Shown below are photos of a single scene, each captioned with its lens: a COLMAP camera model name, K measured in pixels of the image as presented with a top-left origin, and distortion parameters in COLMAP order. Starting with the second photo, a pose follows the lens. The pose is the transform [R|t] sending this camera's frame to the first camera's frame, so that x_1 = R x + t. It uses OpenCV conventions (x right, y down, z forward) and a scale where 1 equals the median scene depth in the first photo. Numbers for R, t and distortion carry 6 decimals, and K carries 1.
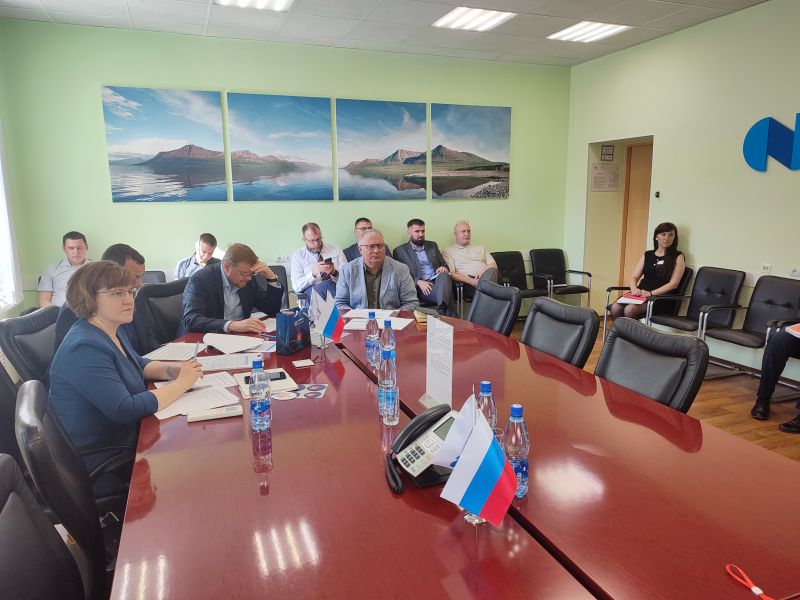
lens RADIAL K [[570.0, 0, 391.9], [0, 570.0, 301.3], [0, 0, 1]] dist [0.019368, -0.018166]
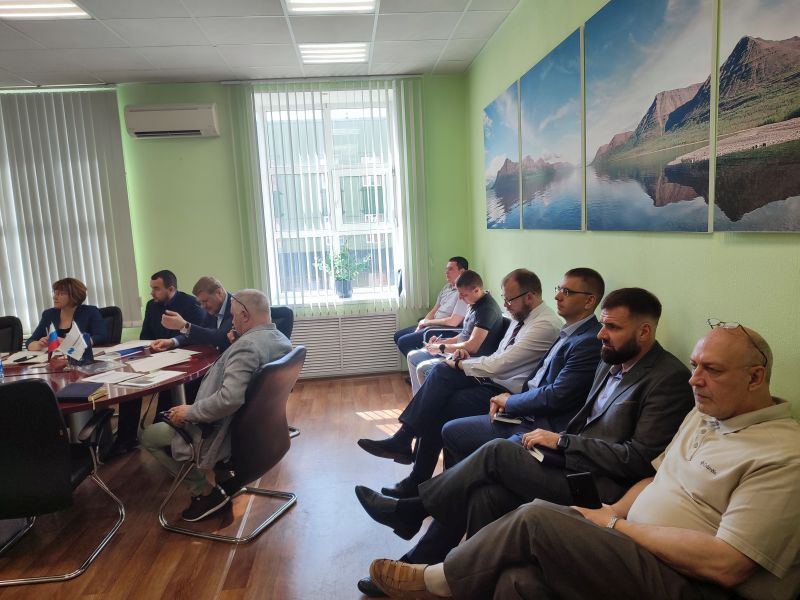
lens RADIAL K [[570.0, 0, 403.8], [0, 570.0, 302.0], [0, 0, 1]] dist [0.019368, -0.018166]
pose [[-0.264969, 0.153511, -0.951959, 0.422402], [-0.120621, 0.974215, 0.190674, -0.189262], [0.956683, 0.165349, -0.239620, 0.963115]]
